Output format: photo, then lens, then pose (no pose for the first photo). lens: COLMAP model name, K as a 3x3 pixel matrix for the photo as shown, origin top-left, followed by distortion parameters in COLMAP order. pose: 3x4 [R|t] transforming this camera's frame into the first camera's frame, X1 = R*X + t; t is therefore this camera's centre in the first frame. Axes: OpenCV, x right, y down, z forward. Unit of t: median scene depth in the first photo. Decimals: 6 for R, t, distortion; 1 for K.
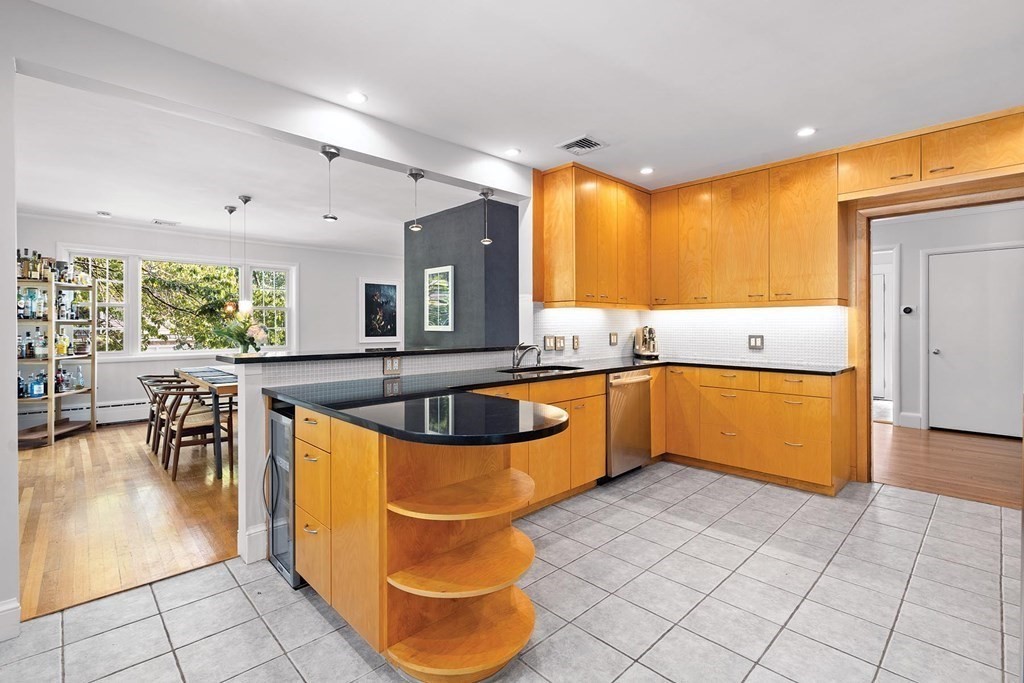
lens RADIAL K [[477.6, 0, 499.4], [0, 477.6, 326.2], [0, 0, 1]] dist [-0.002254, 0.000322]
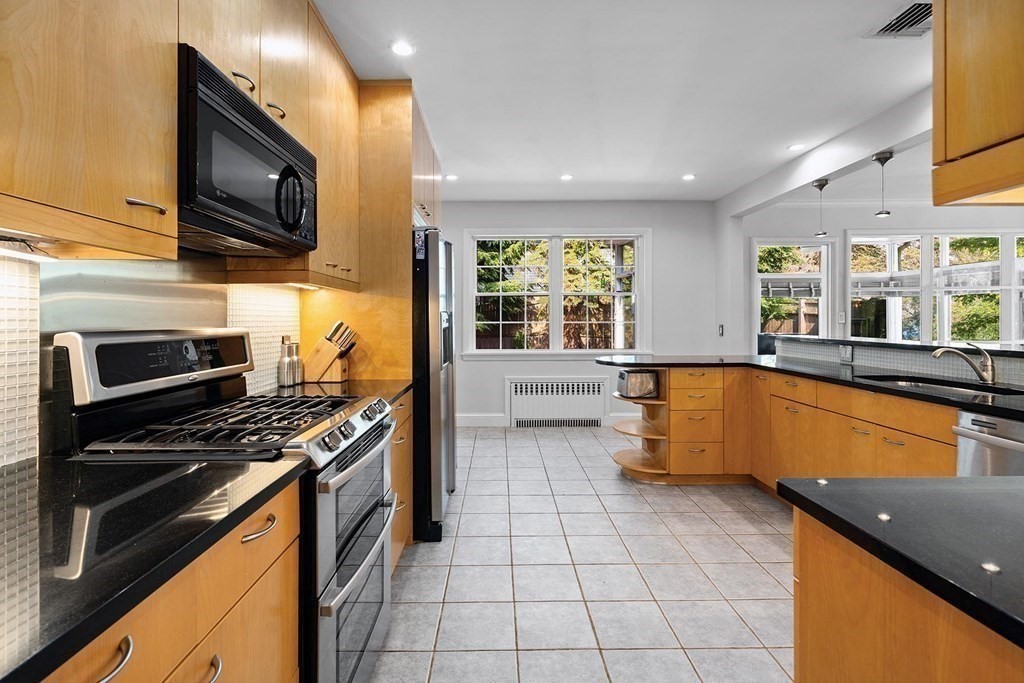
lens RADIAL K [[477.6, 0, 499.4], [0, 477.6, 326.2], [0, 0, 1]] dist [-0.002254, 0.000322]
pose [[-0.692453, 0.009734, -0.721397, 0.867413], [0.004941, 0.999950, 0.008750, 0.003203], [0.721446, 0.002495, -0.692466, 0.916970]]
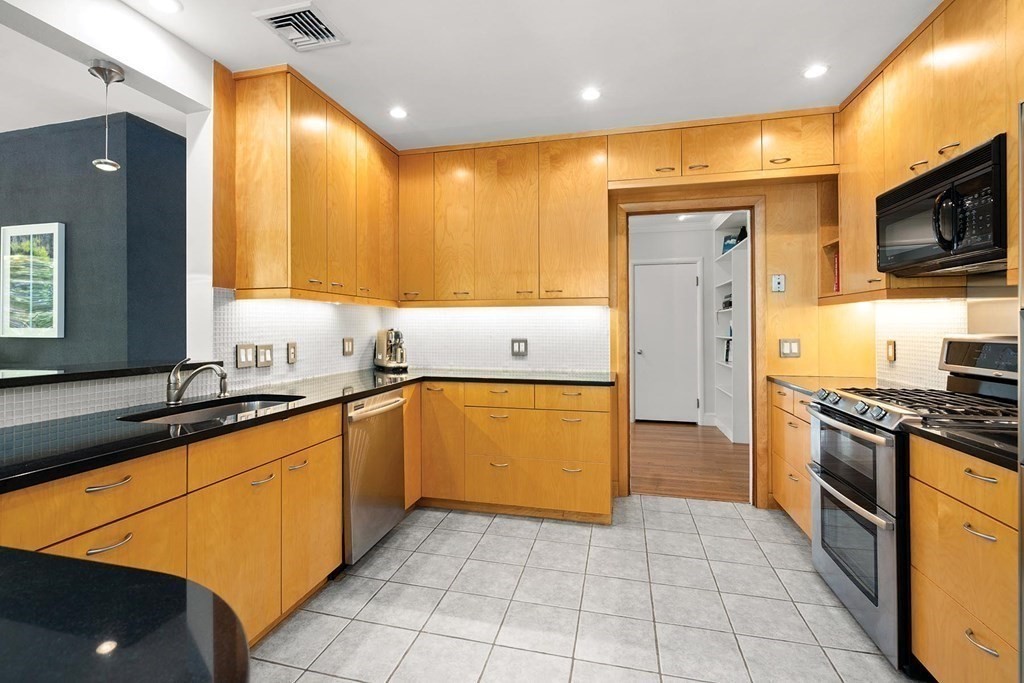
lens RADIAL K [[477.6, 0, 499.4], [0, 477.6, 326.2], [0, 0, 1]] dist [-0.002254, 0.000322]
pose [[0.844049, 0.003103, 0.536257, 0.053550], [0.000561, 0.999978, -0.006668, 0.001141], [-0.536266, 0.005929, 0.844029, 0.321738]]
